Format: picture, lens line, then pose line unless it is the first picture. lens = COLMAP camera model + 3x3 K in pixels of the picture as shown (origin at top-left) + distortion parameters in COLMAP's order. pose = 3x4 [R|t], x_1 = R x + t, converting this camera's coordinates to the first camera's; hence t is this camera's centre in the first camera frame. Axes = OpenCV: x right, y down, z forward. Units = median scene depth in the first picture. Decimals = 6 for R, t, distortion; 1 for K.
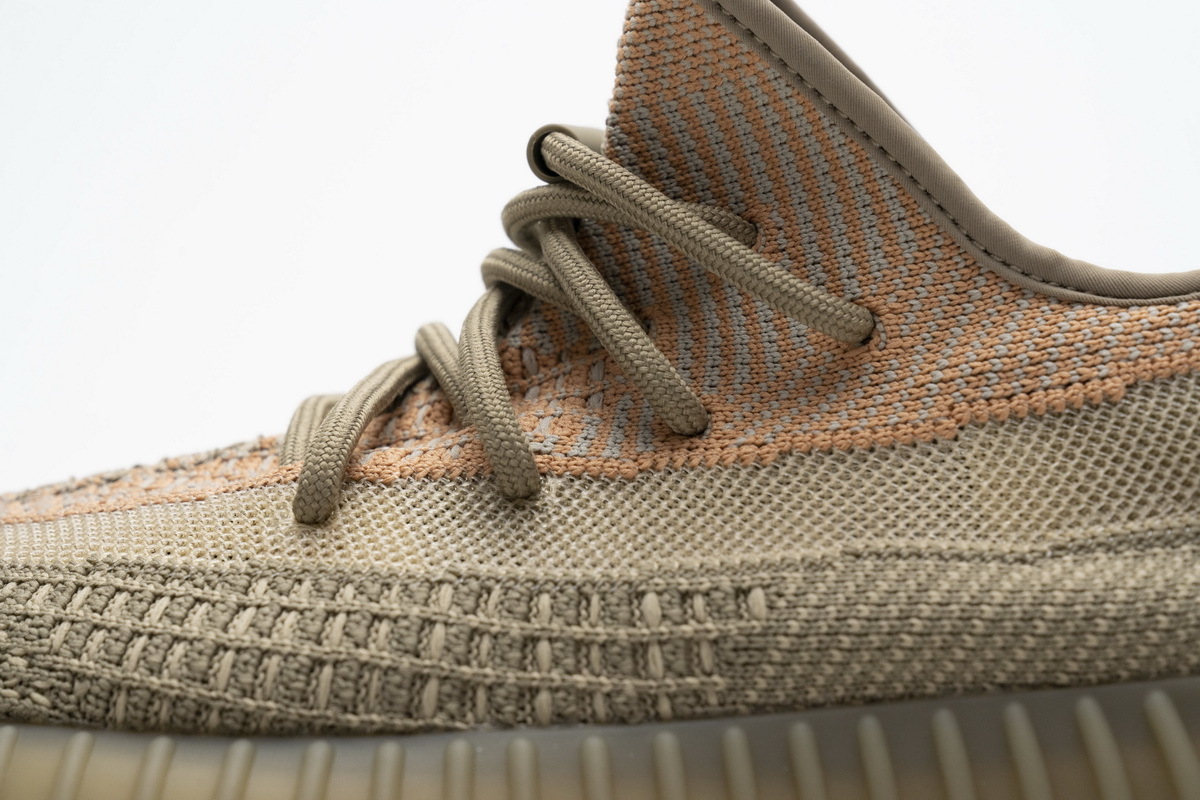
lens RADIAL K [[2316.5, 0, 560.2], [0, 2316.5, 400.9], [0, 0, 1]] dist [0.002750, 0.000000]
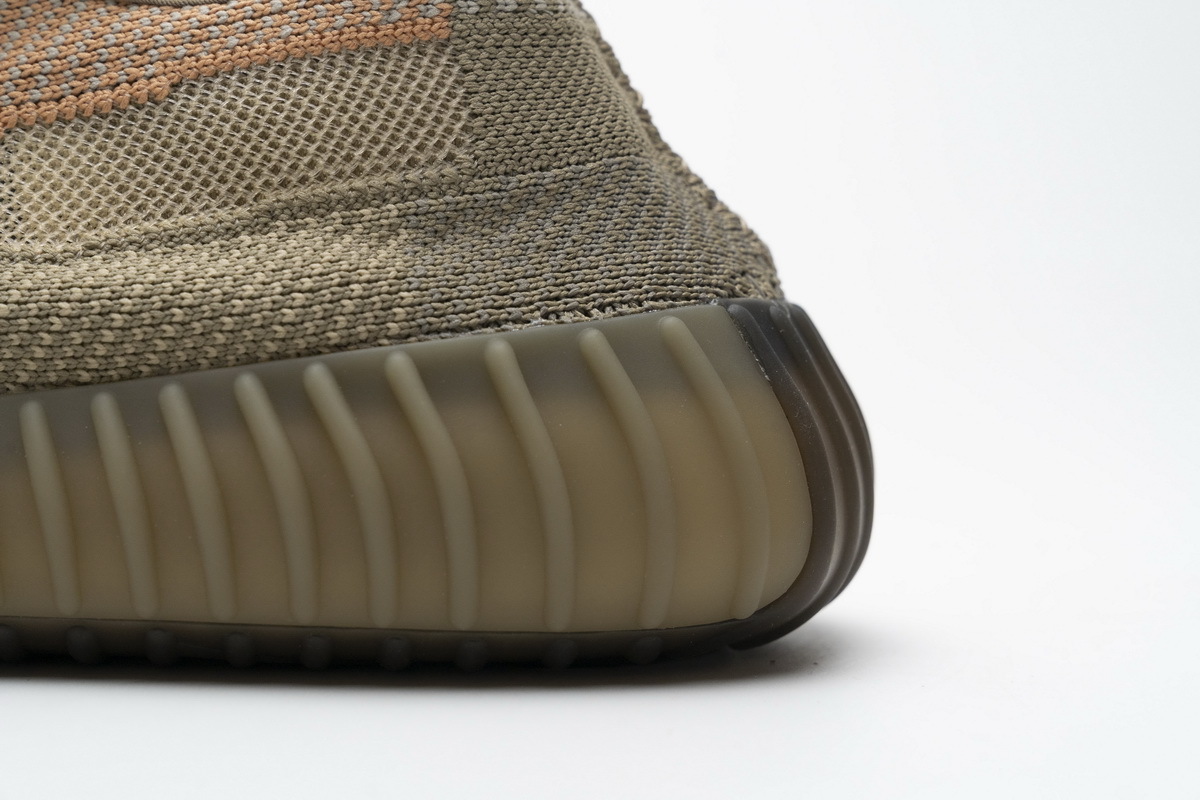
lens RADIAL K [[2316.5, 0, 597.6], [0, 2316.5, 395.3], [0, 0, 1]] dist [0.002750, 0.000000]
pose [[0.992866, -0.027486, 0.116028, 0.312110], [0.021007, 0.998170, 0.056697, 0.074787], [-0.117374, -0.053855, 0.991626, -0.007108]]
